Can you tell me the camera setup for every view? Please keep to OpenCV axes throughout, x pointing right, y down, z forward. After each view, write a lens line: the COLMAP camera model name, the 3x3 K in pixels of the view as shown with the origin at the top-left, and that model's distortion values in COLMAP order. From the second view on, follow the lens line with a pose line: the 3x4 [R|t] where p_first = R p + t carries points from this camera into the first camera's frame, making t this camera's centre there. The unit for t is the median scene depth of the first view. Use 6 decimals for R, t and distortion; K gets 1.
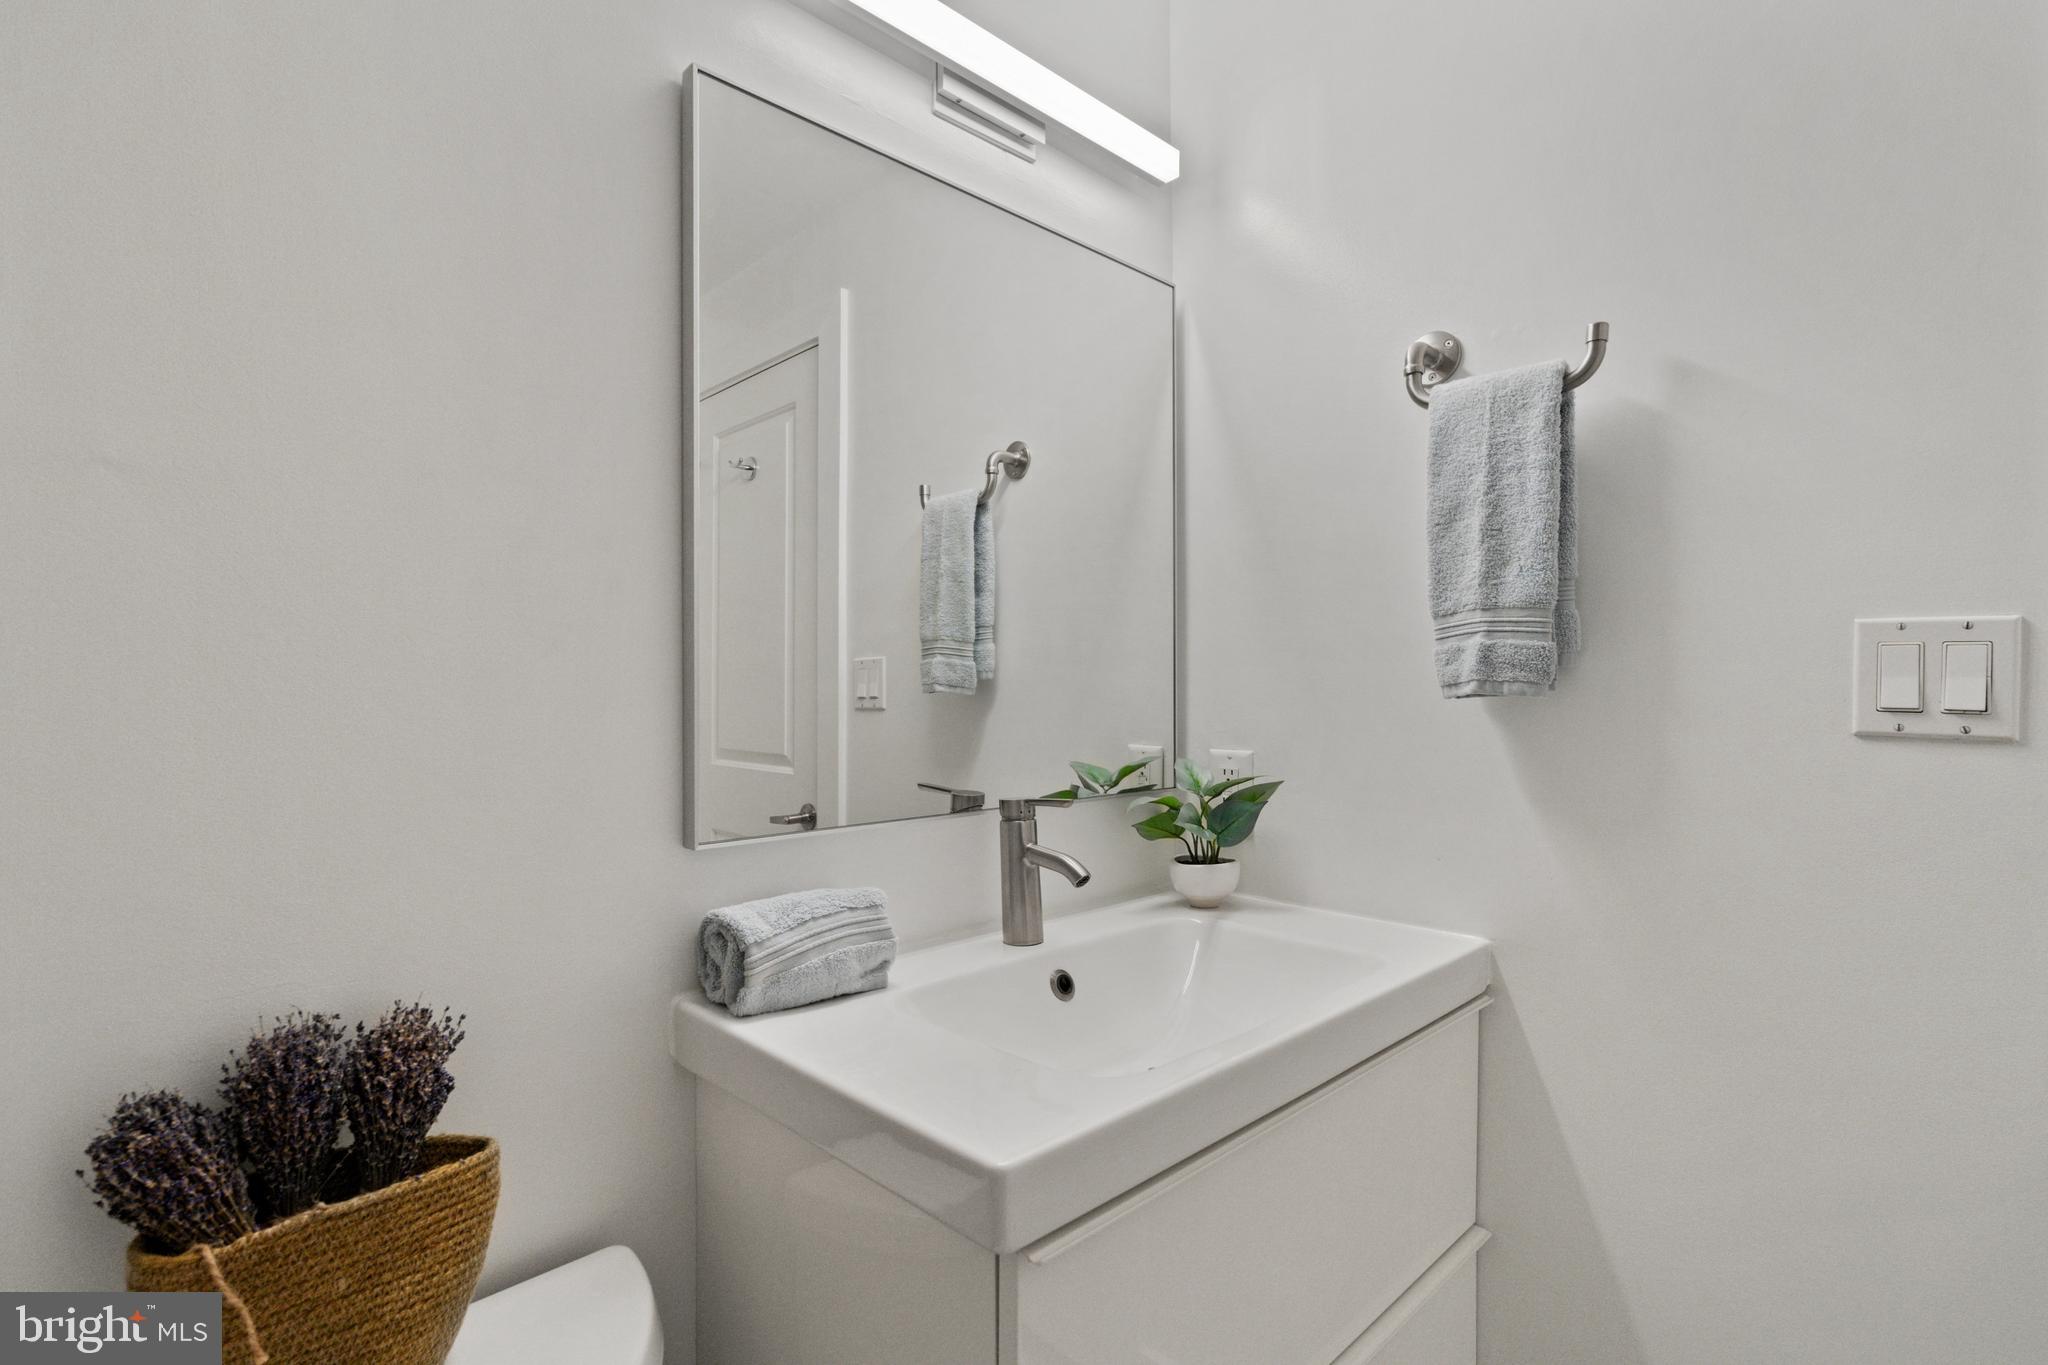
lens RADIAL K [[976.2, 0, 1046.1], [0, 976.2, 665.5], [0, 0, 1]] dist [-0.003874, -0.000163]
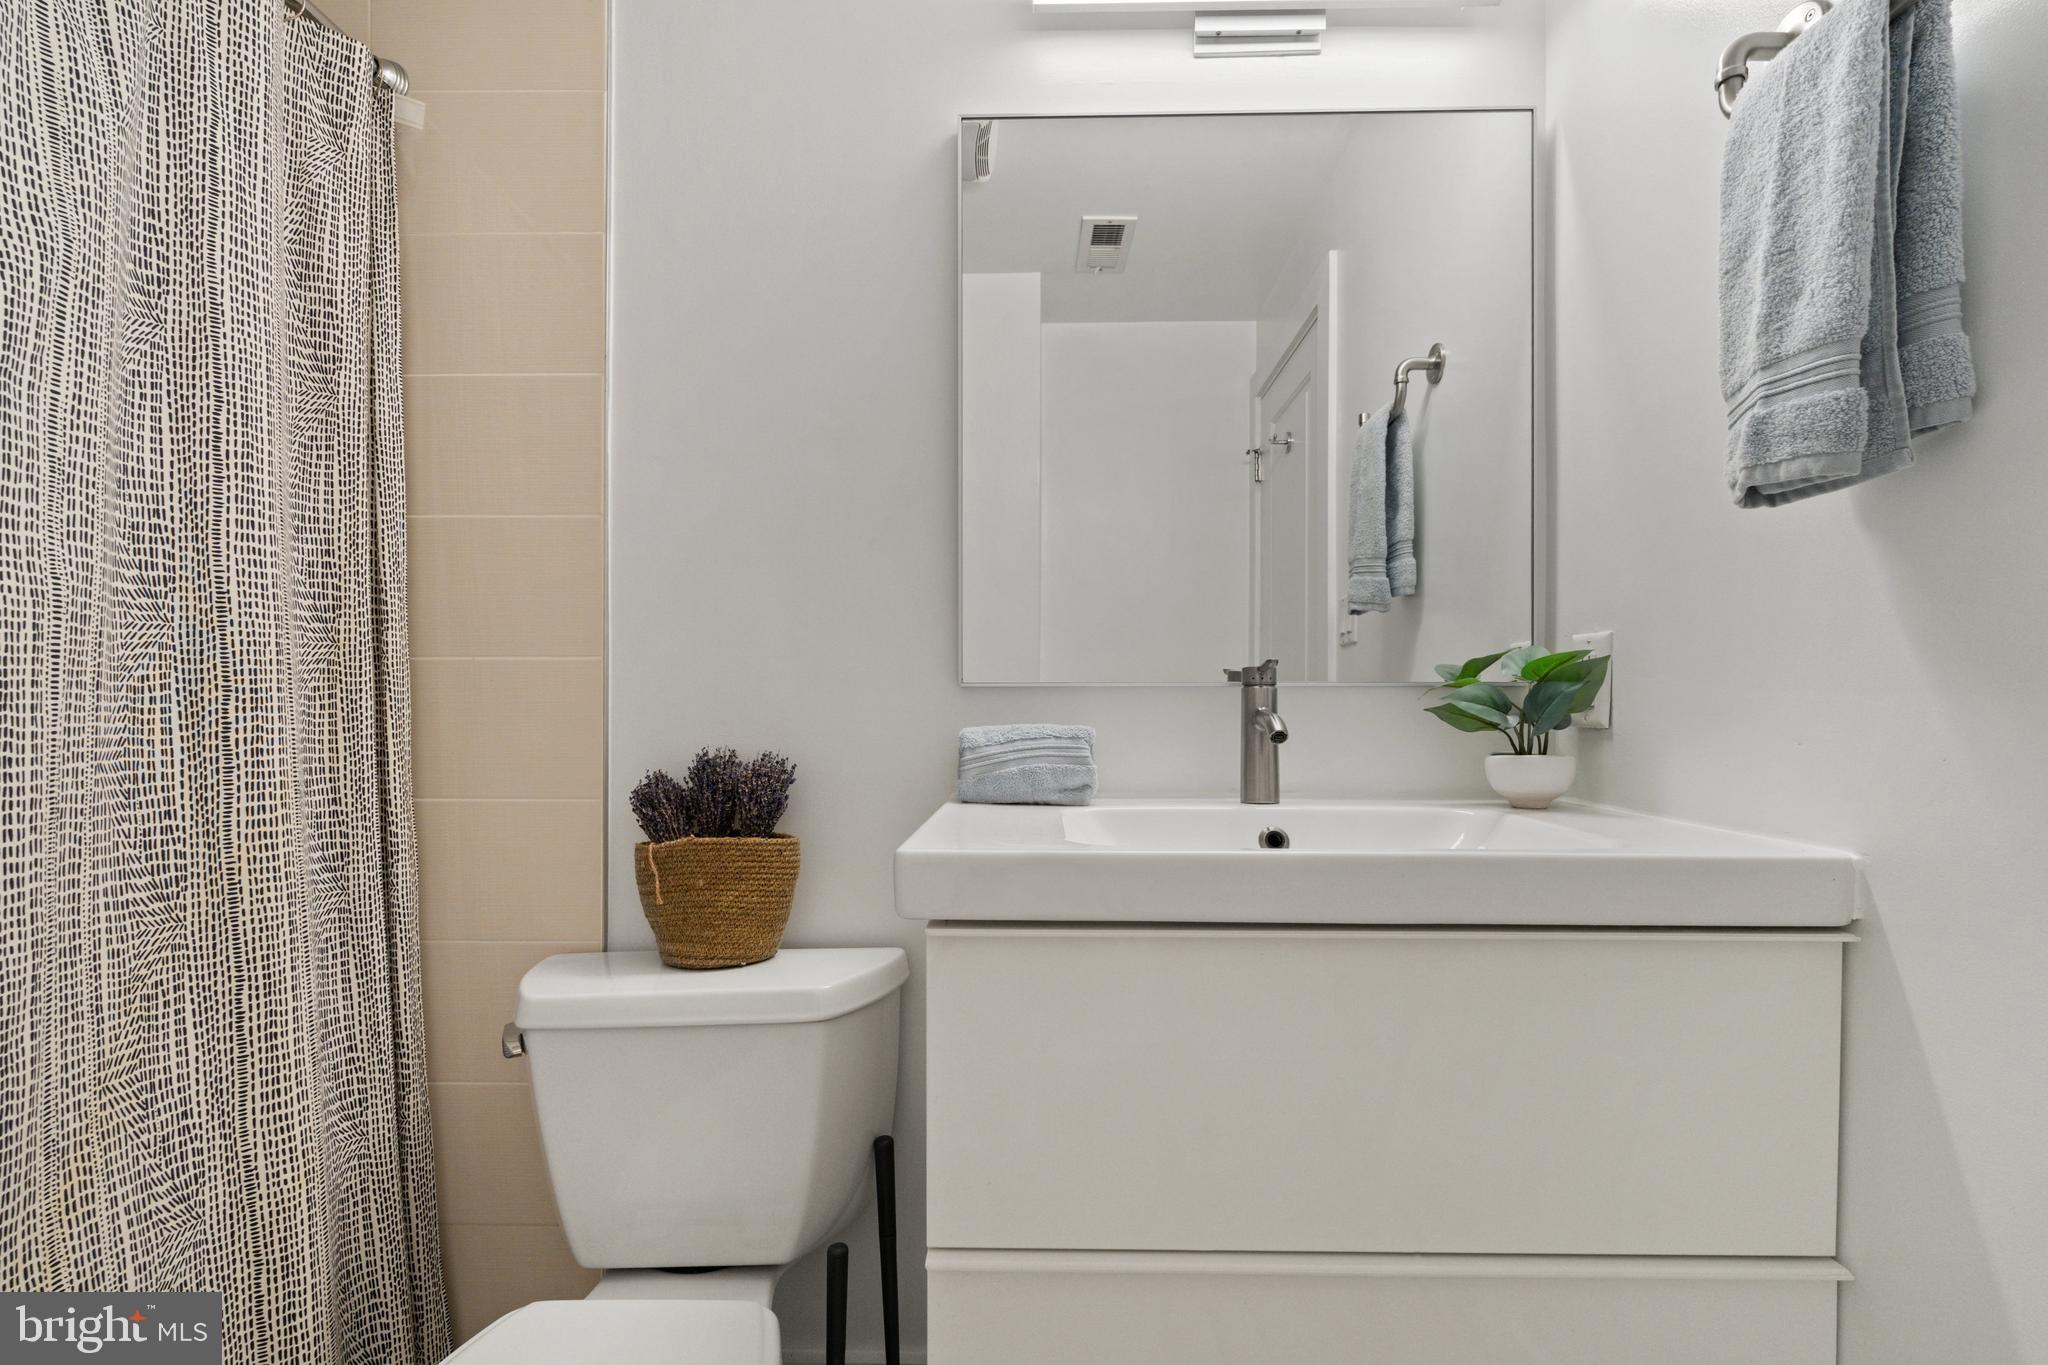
lens RADIAL K [[943.4, 0, 1083.7], [0, 943.4, 699.5], [0, 0, 1]] dist [0.004758, -0.003950]
pose [[0.699423, -0.014847, -0.714554, 0.585281], [0.017163, 0.999845, -0.003976, 0.176932], [0.714502, -0.009483, 0.699569, 0.158353]]
